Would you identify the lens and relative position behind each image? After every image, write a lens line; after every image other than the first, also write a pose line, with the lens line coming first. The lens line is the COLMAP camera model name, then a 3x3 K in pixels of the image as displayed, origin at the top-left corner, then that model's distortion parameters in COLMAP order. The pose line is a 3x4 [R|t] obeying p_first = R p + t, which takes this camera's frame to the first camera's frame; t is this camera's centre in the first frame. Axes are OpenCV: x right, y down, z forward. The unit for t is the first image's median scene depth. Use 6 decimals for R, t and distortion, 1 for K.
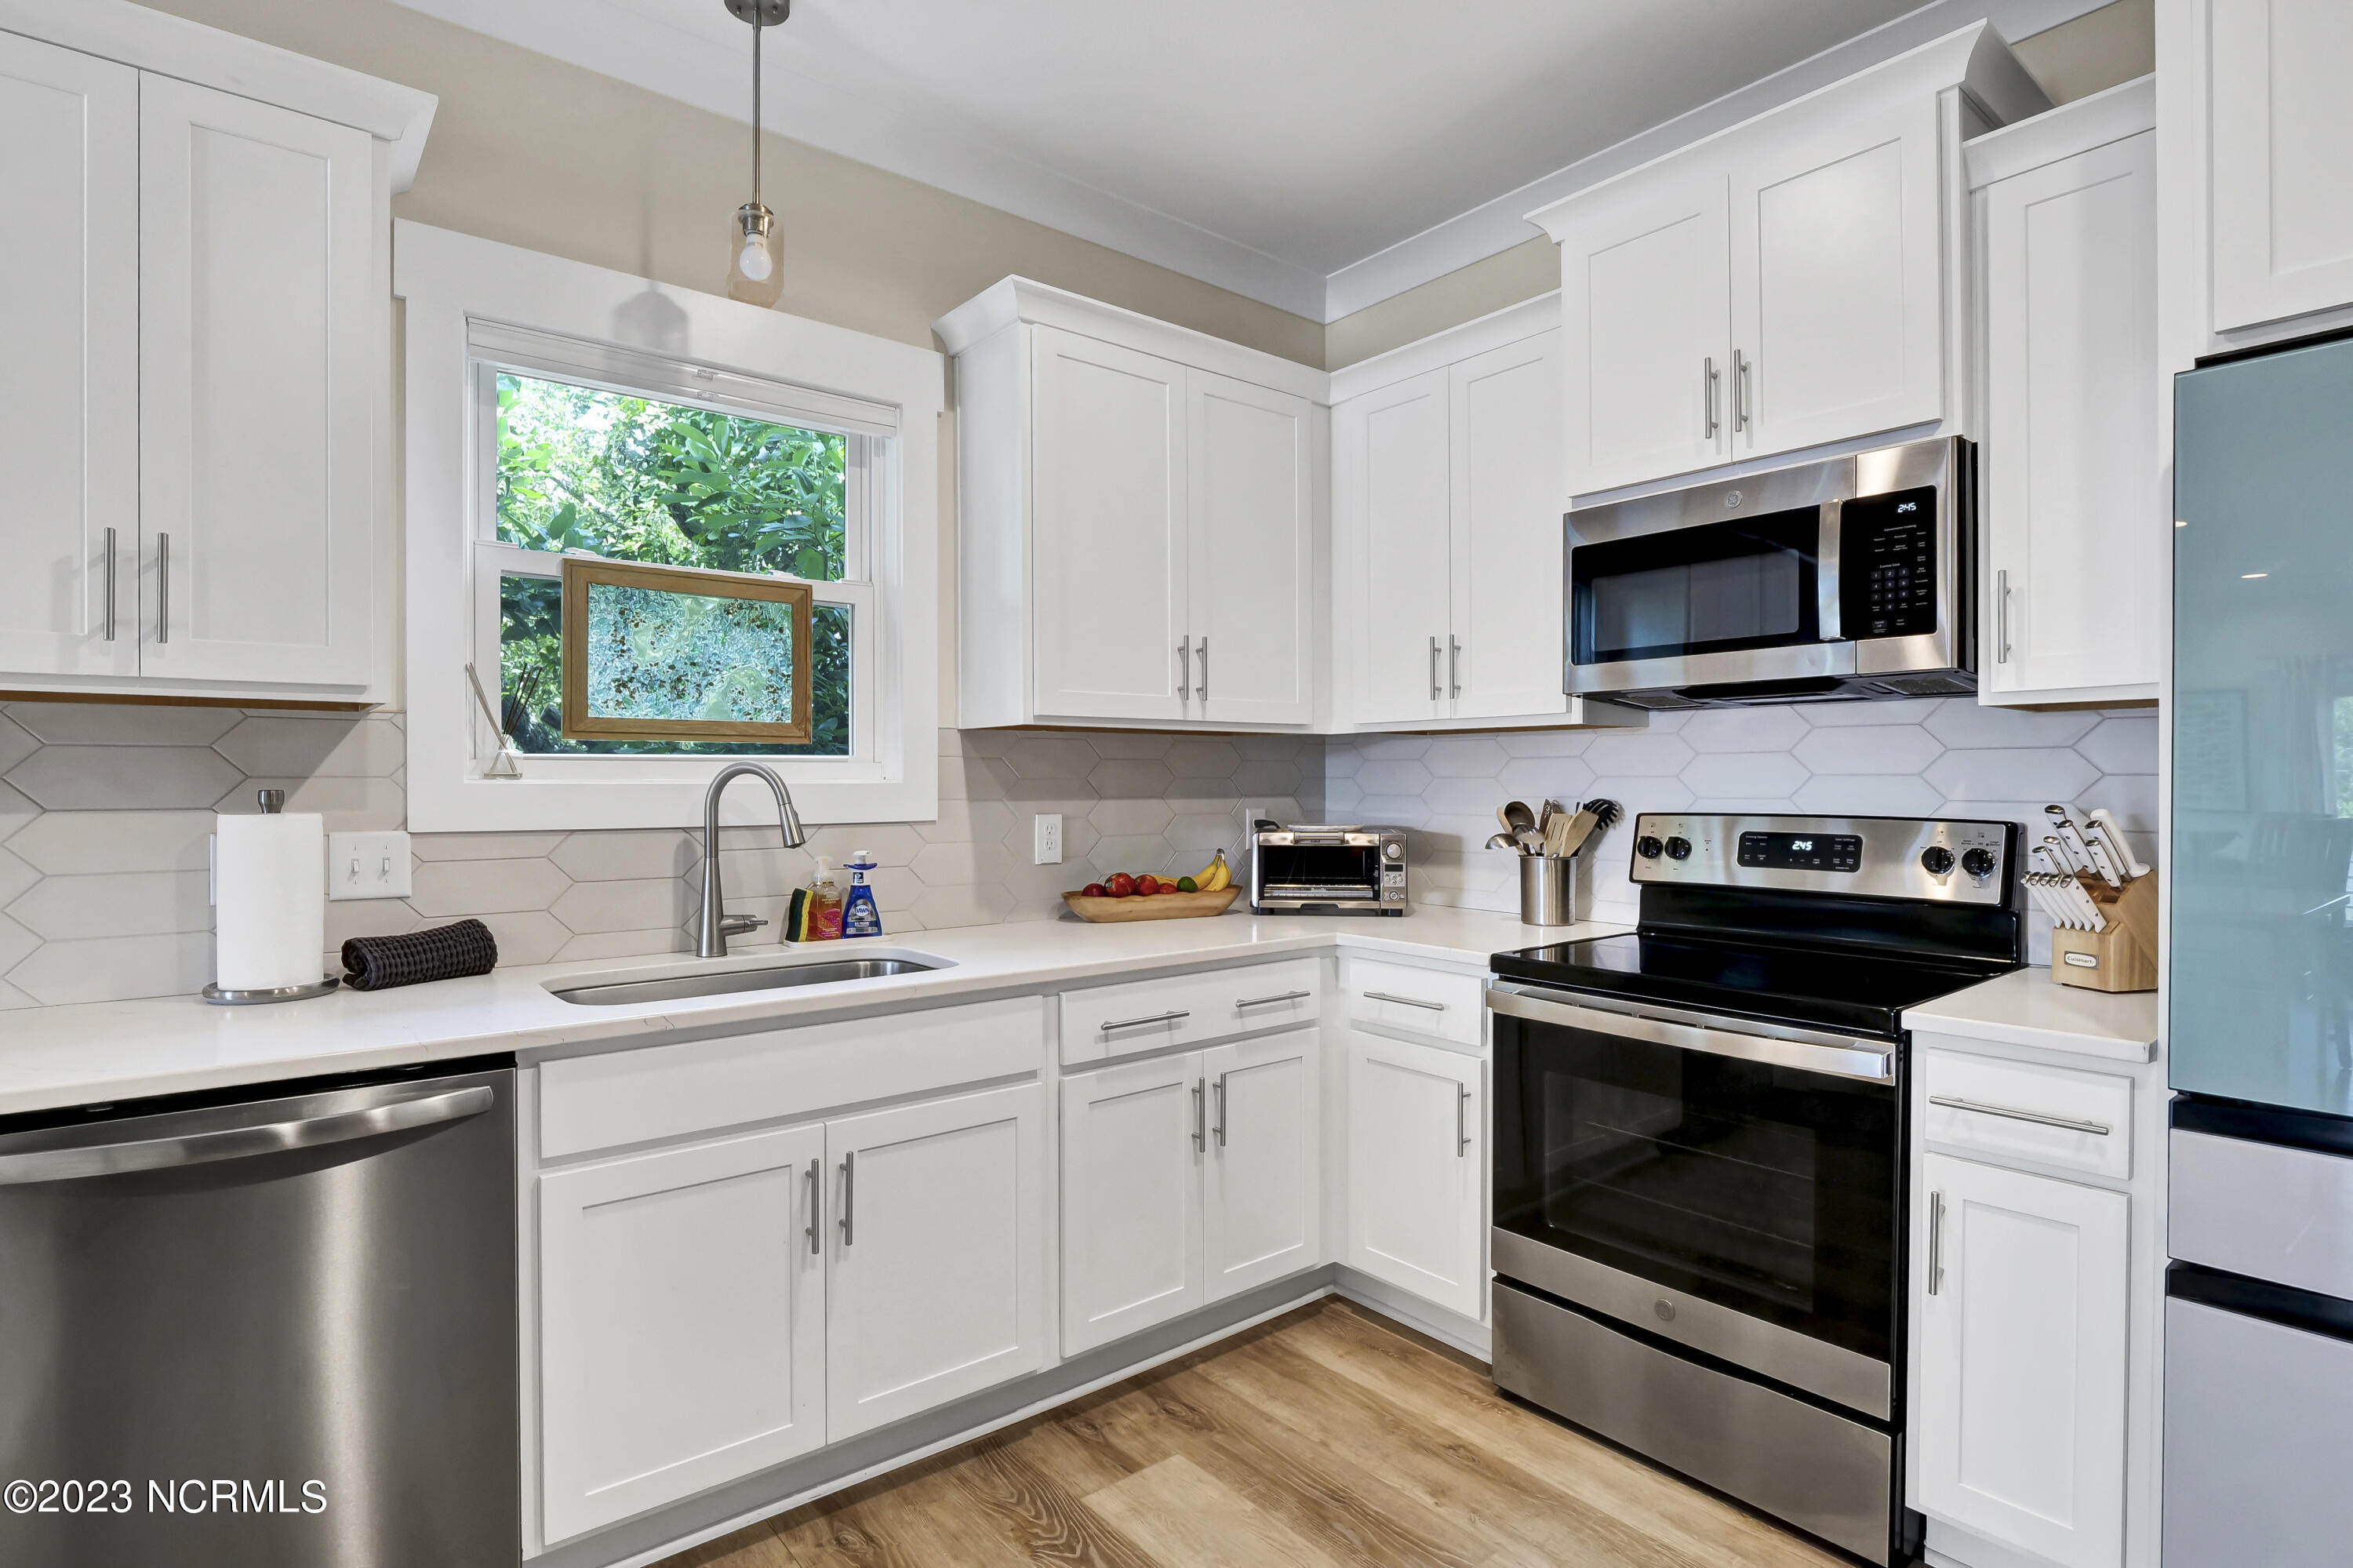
lens RADIAL K [[1188.1, 0, 1176.5], [0, 1188.1, 784.0], [0, 0, 1]] dist [-0.001826, -0.000213]
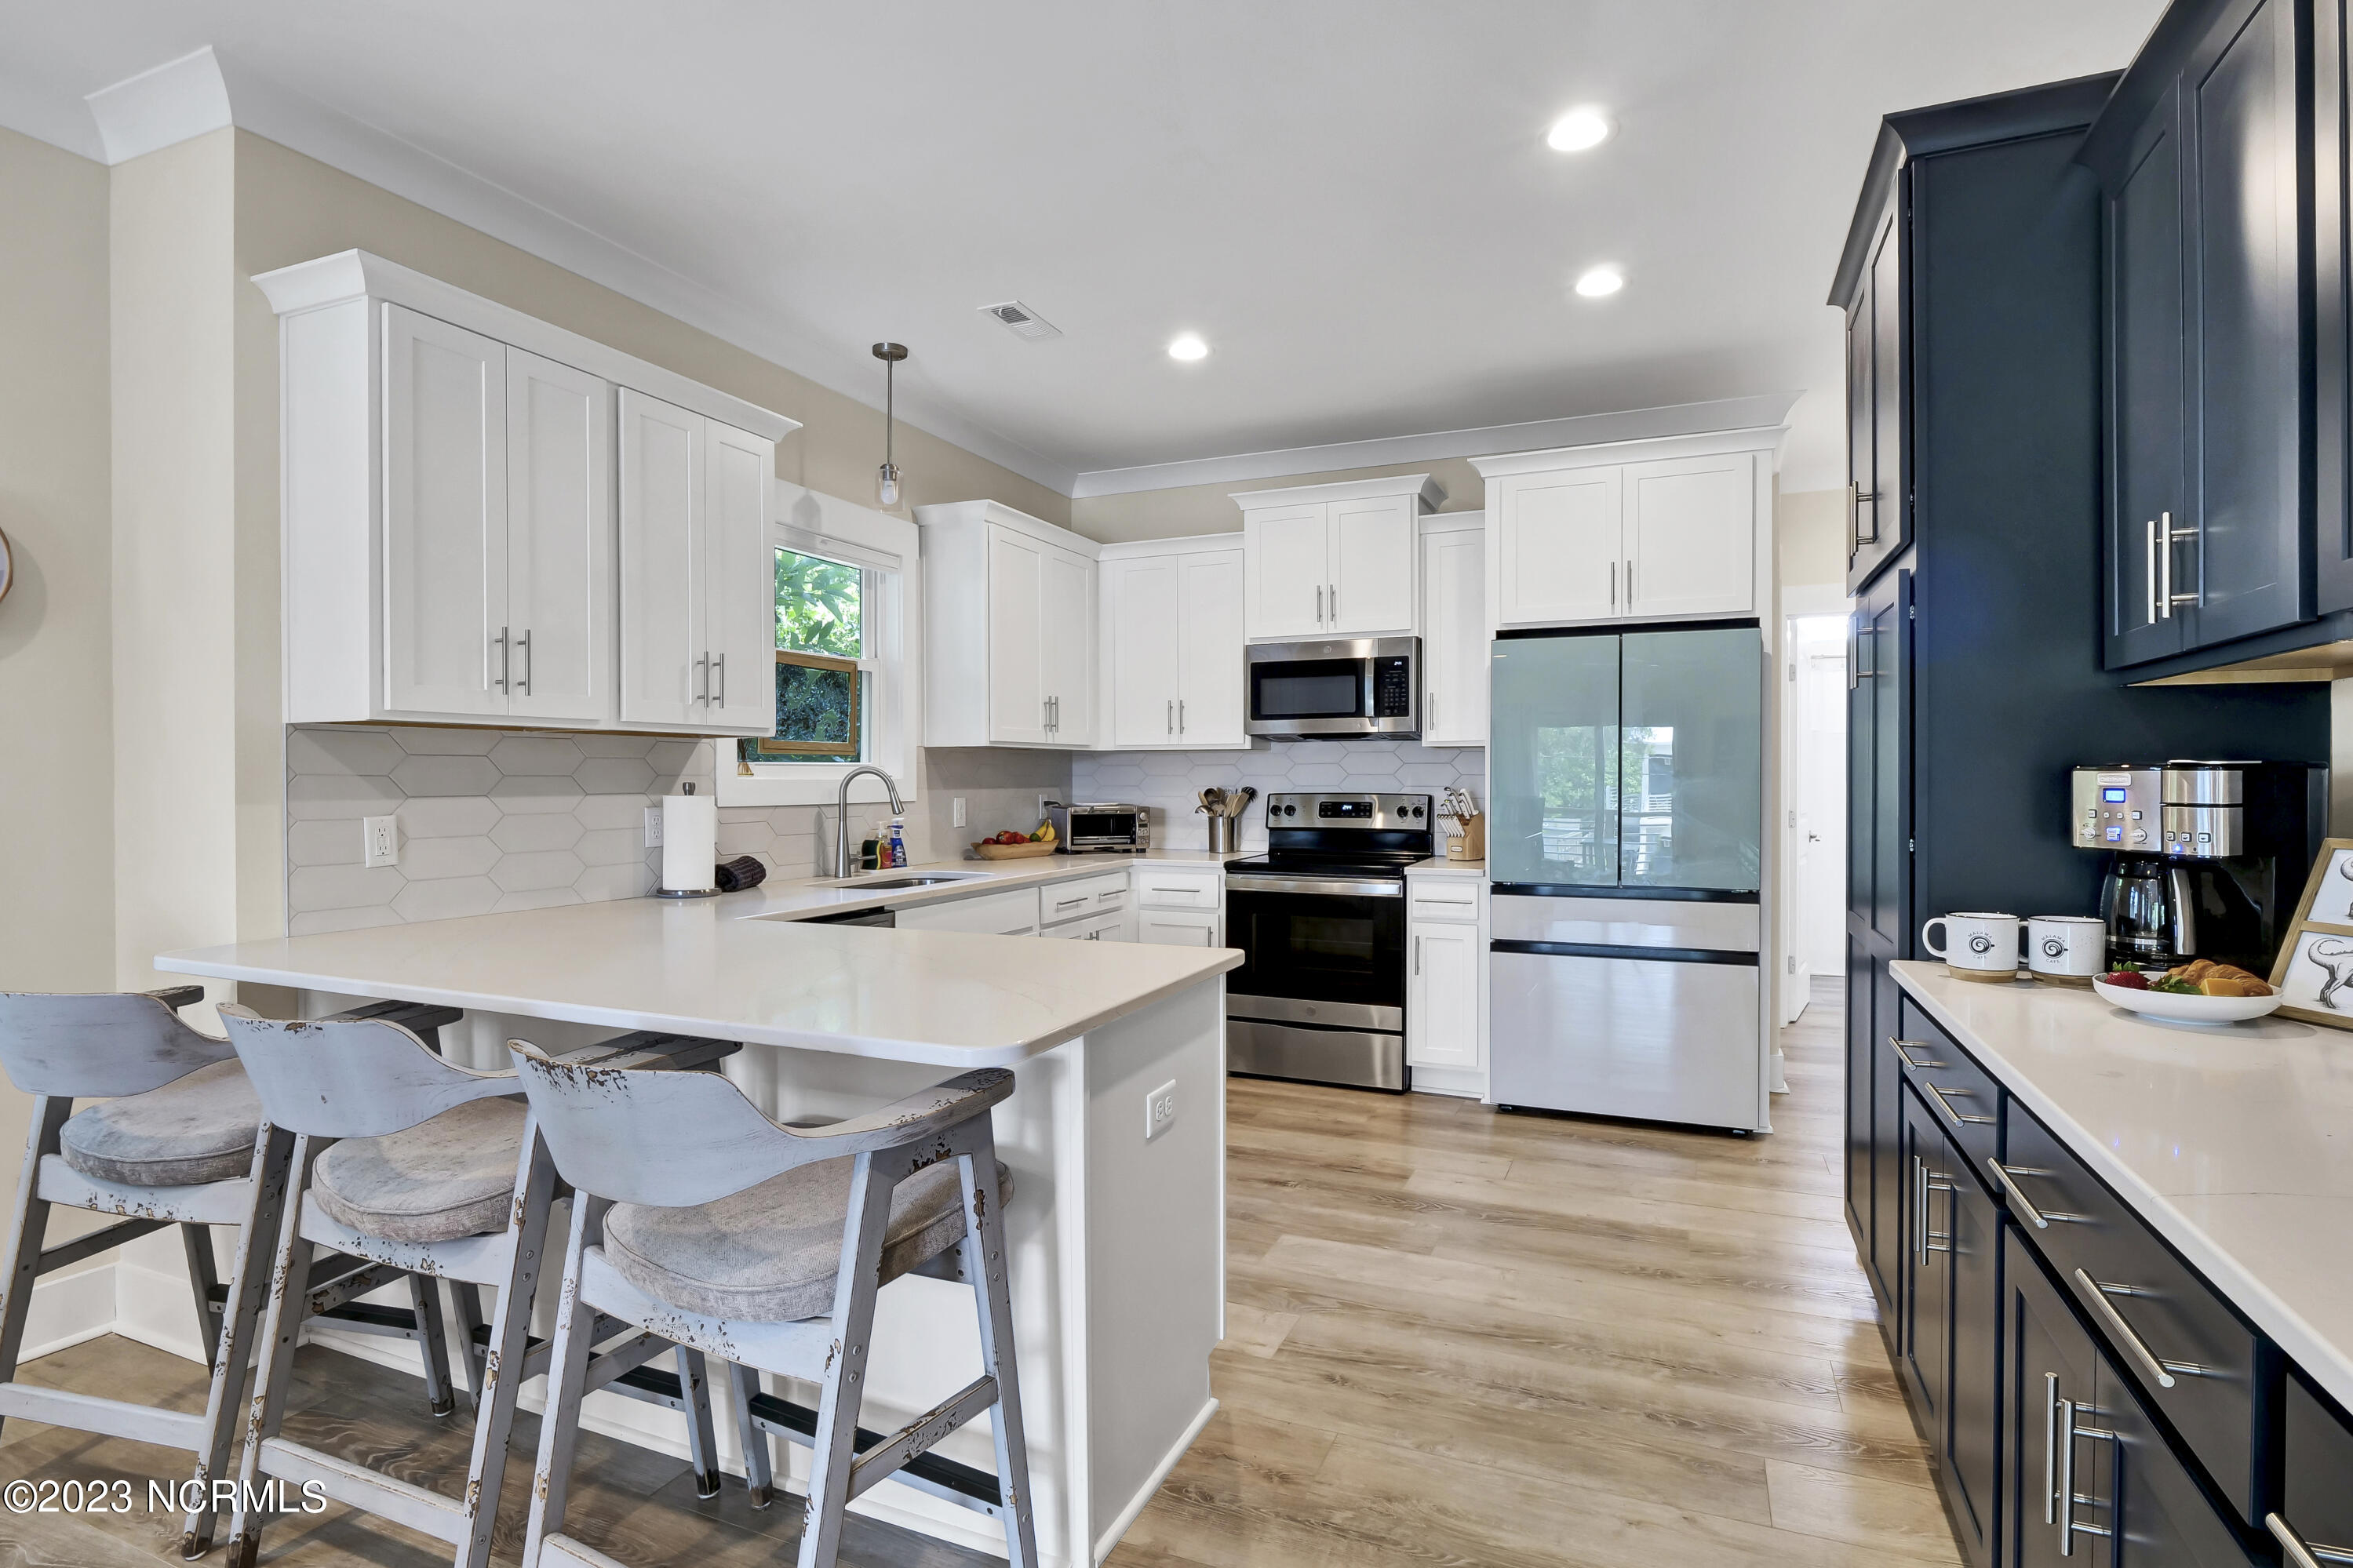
lens RADIAL K [[1180.9, 0, 1172.4], [0, 1180.9, 786.7], [0, 0, 1]] dist [-0.020464, -0.000010]
pose [[0.886476, -0.003911, 0.462758, -0.712049], [0.001478, 0.999983, 0.005621, 0.001703], [-0.462772, -0.004299, 0.886467, -0.718923]]
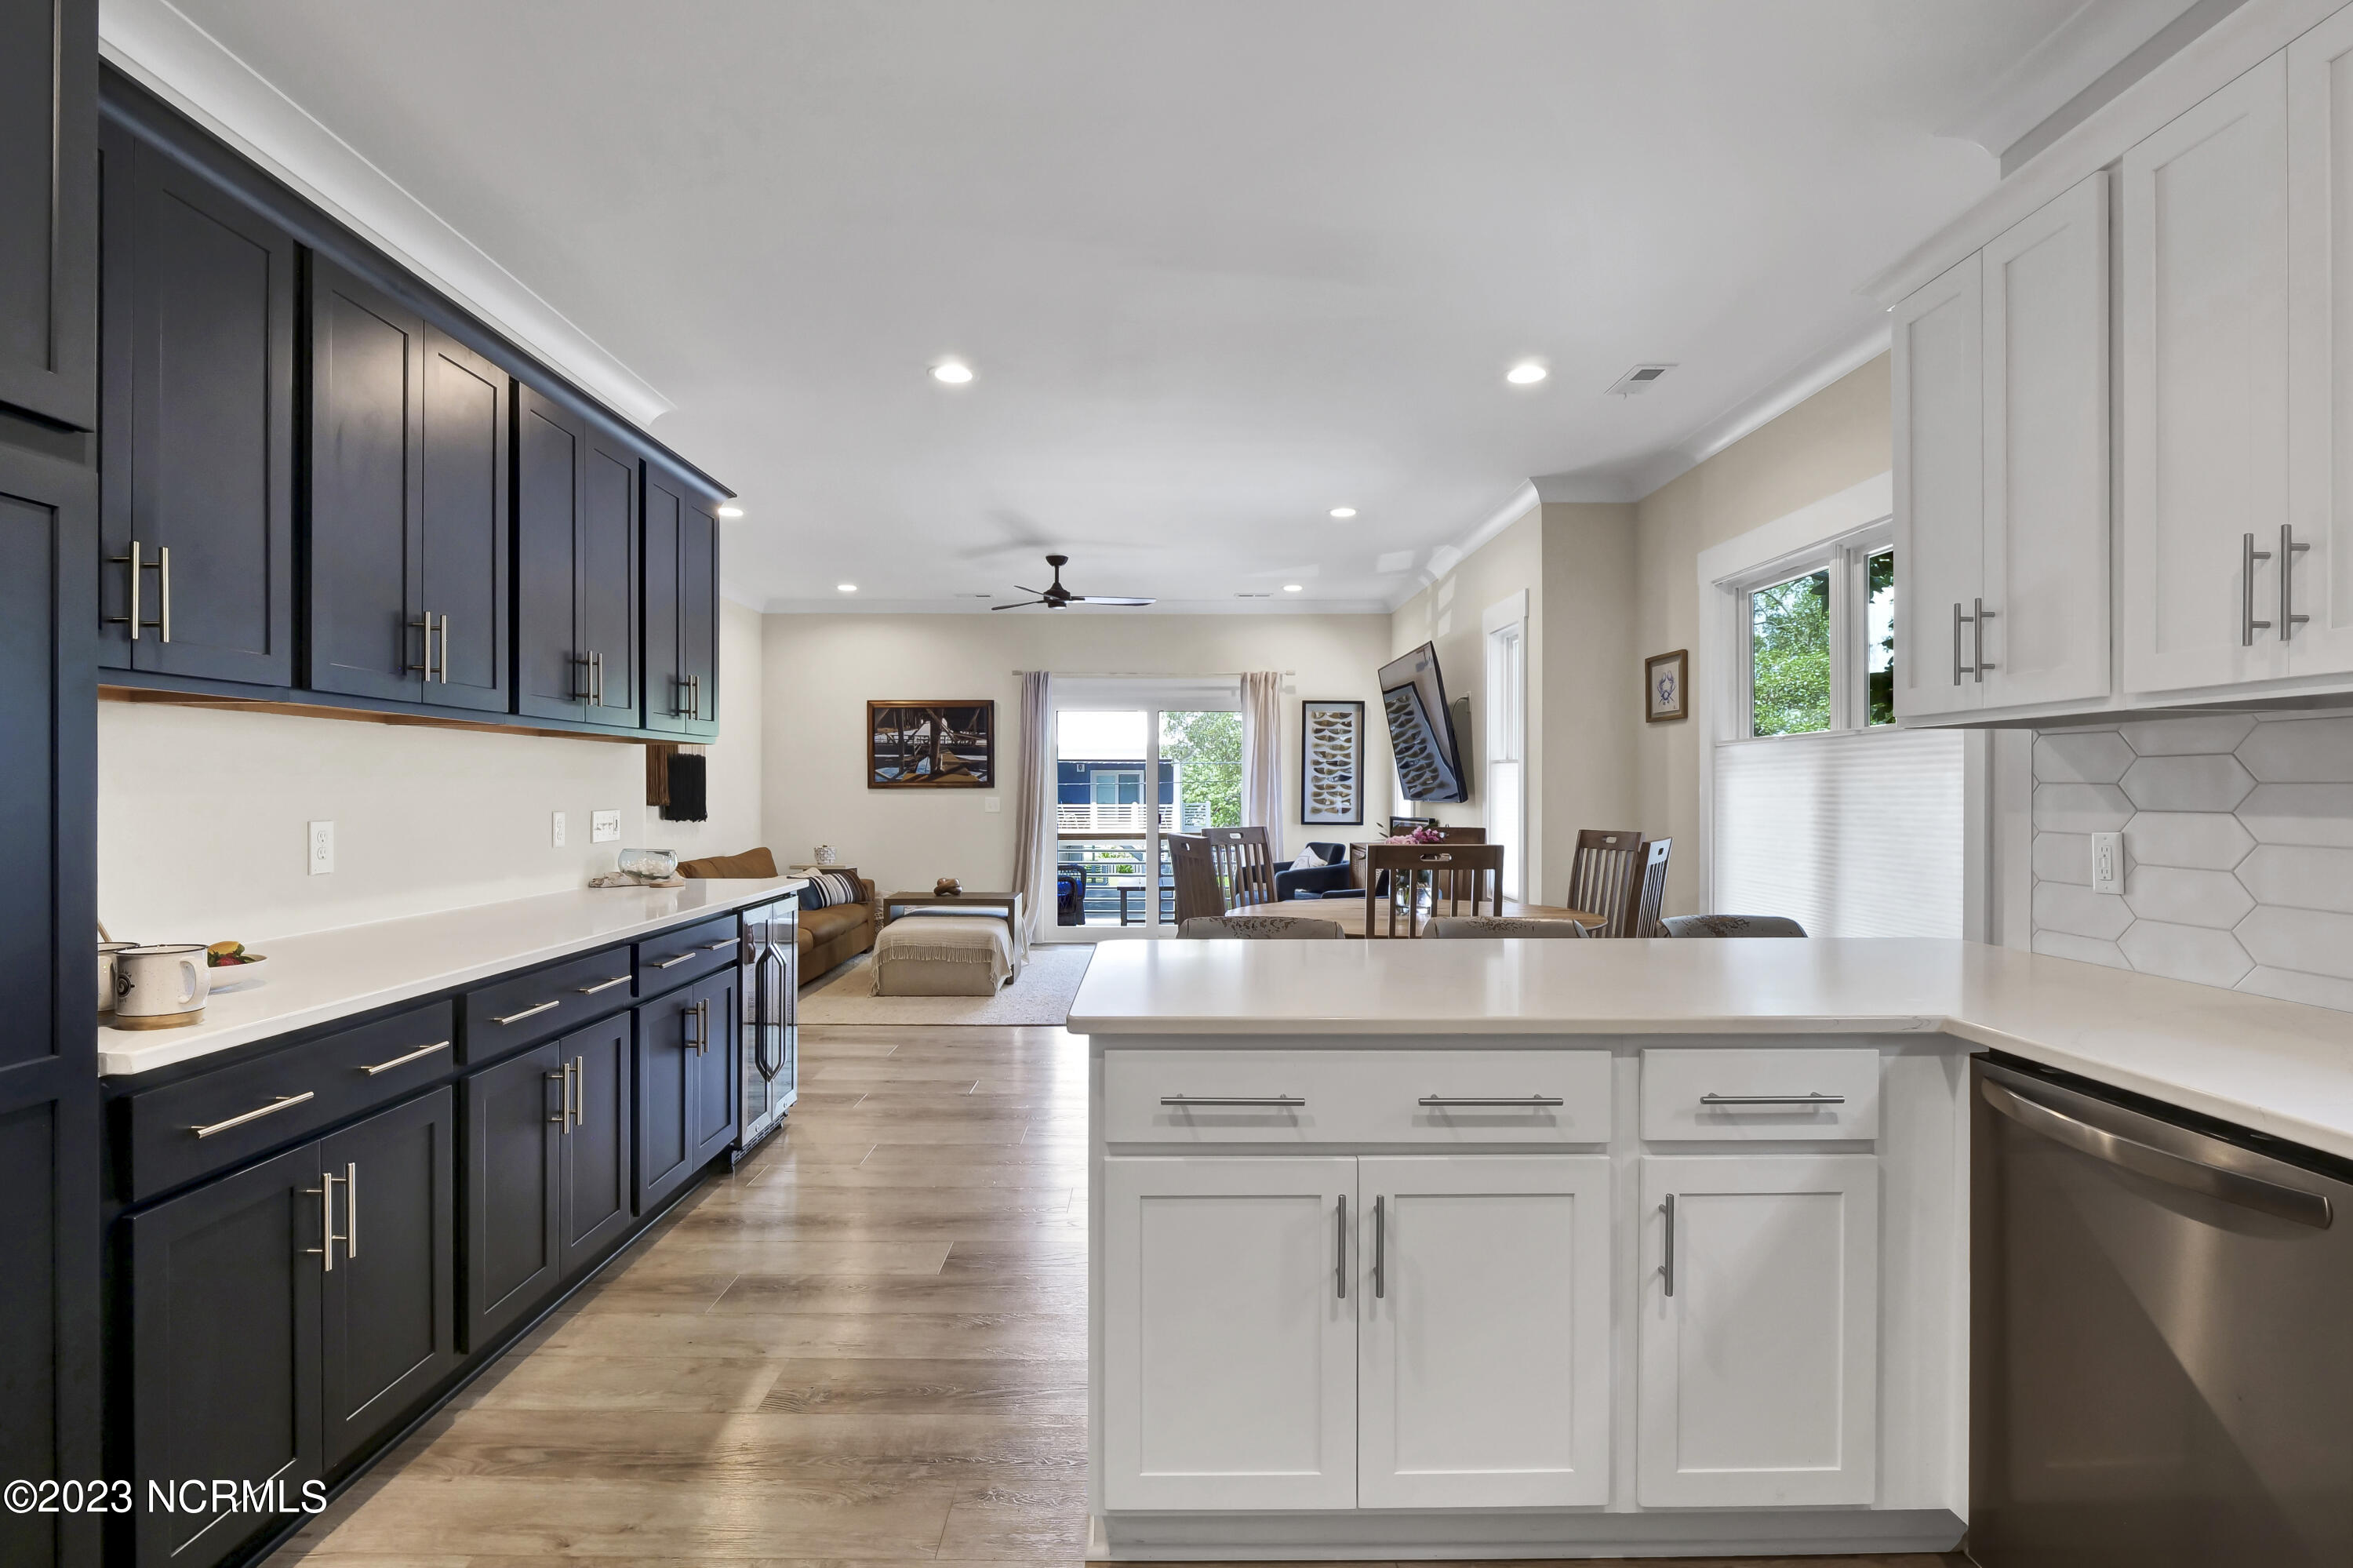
lens RADIAL K [[1181.1, 0, 1172.4], [0, 1181.1, 786.7], [0, 0, 1]] dist [-0.020464, -0.000010]
pose [[-0.621365, 0.000405, -0.783521, 0.273496], [-0.000763, 0.999999, 0.001123, -0.001622], [0.783521, 0.001296, -0.621364, 0.556836]]
